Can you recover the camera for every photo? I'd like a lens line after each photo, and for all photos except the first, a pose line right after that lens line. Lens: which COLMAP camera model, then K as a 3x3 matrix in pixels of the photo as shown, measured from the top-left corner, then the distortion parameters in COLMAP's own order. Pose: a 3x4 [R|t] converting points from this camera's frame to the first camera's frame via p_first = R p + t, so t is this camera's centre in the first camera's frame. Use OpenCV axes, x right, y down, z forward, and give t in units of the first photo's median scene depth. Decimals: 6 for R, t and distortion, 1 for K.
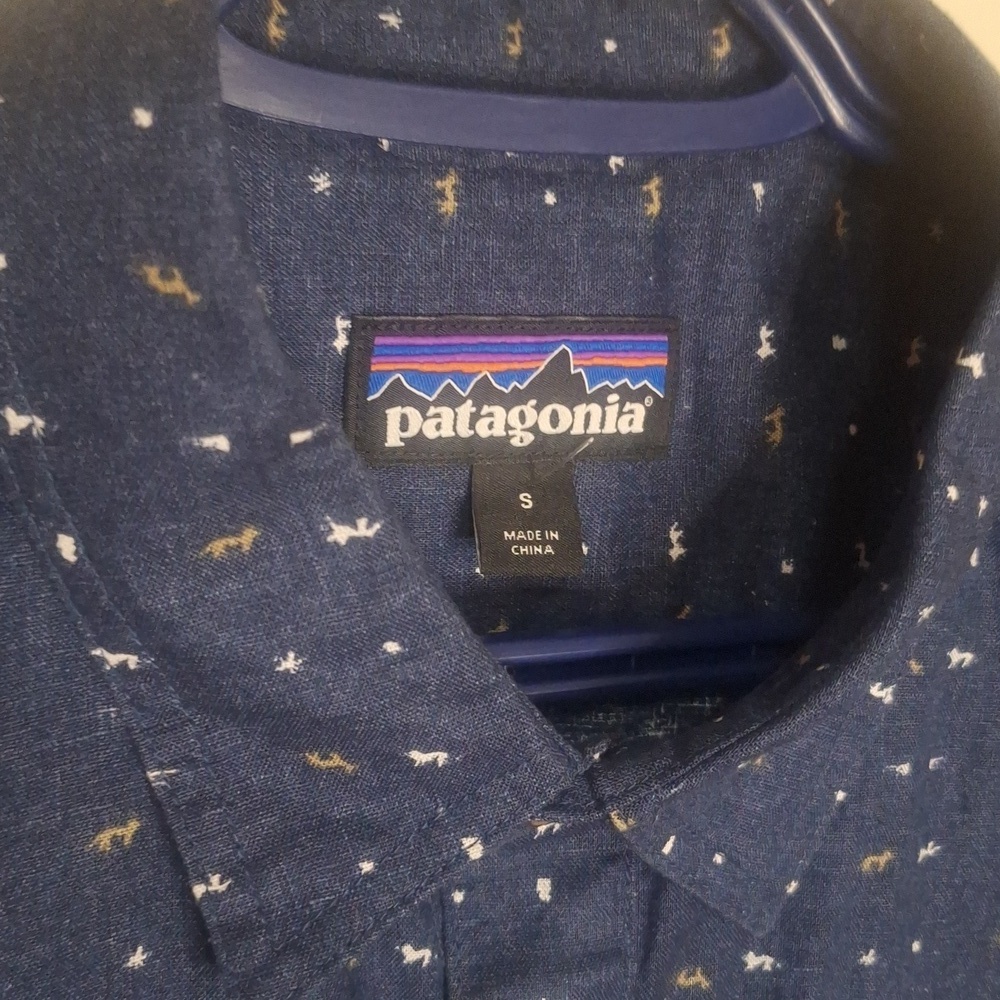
lens RADIAL K [[1537.3, 0, 512.1], [0, 1537.3, 467.4], [0, 0, 1]] dist [0.138727, -0.166710]
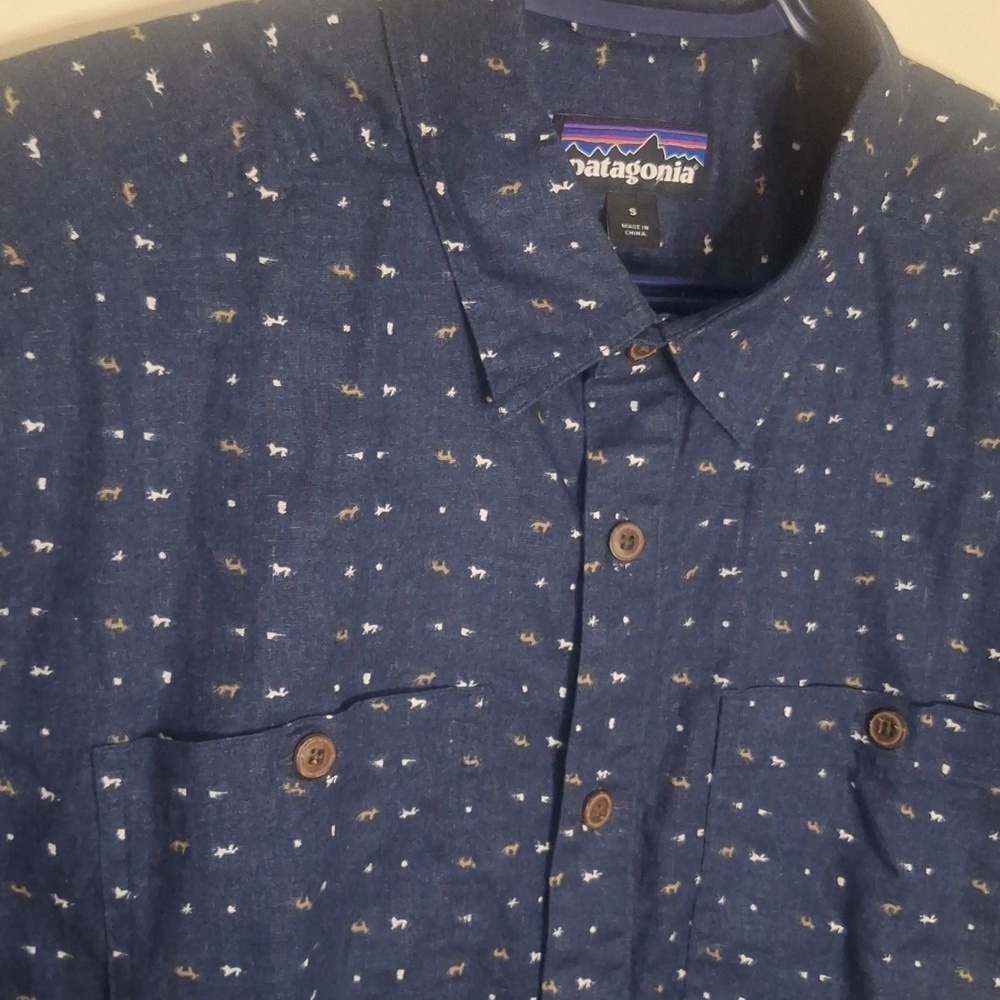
lens RADIAL K [[1525.6, 0, 501.2], [0, 1525.6, 455.2], [0, 0, 1]] dist [0.179887, -0.435617]
pose [[0.998029, 0.036360, -0.051144, -0.050328], [-0.038061, 0.998740, -0.032696, 0.424615], [0.049891, 0.034578, 0.998156, -1.039438]]
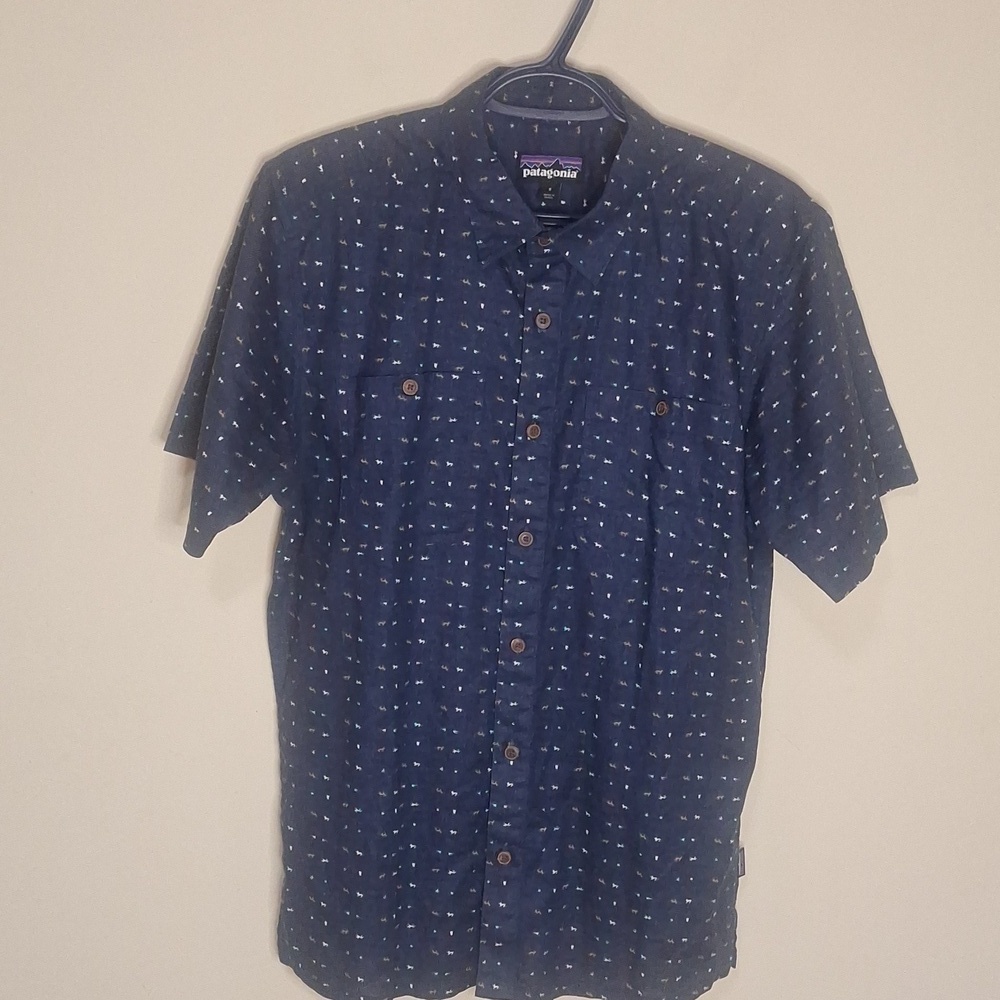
lens RADIAL K [[1525.6, 0, 501.2], [0, 1525.6, 455.2], [0, 0, 1]] dist [0.179887, -0.435617]
pose [[0.923631, 0.072196, -0.376422, 1.889249], [-0.093778, 0.994817, -0.039303, 1.145301], [0.371634, 0.071602, 0.925614, -3.813639]]
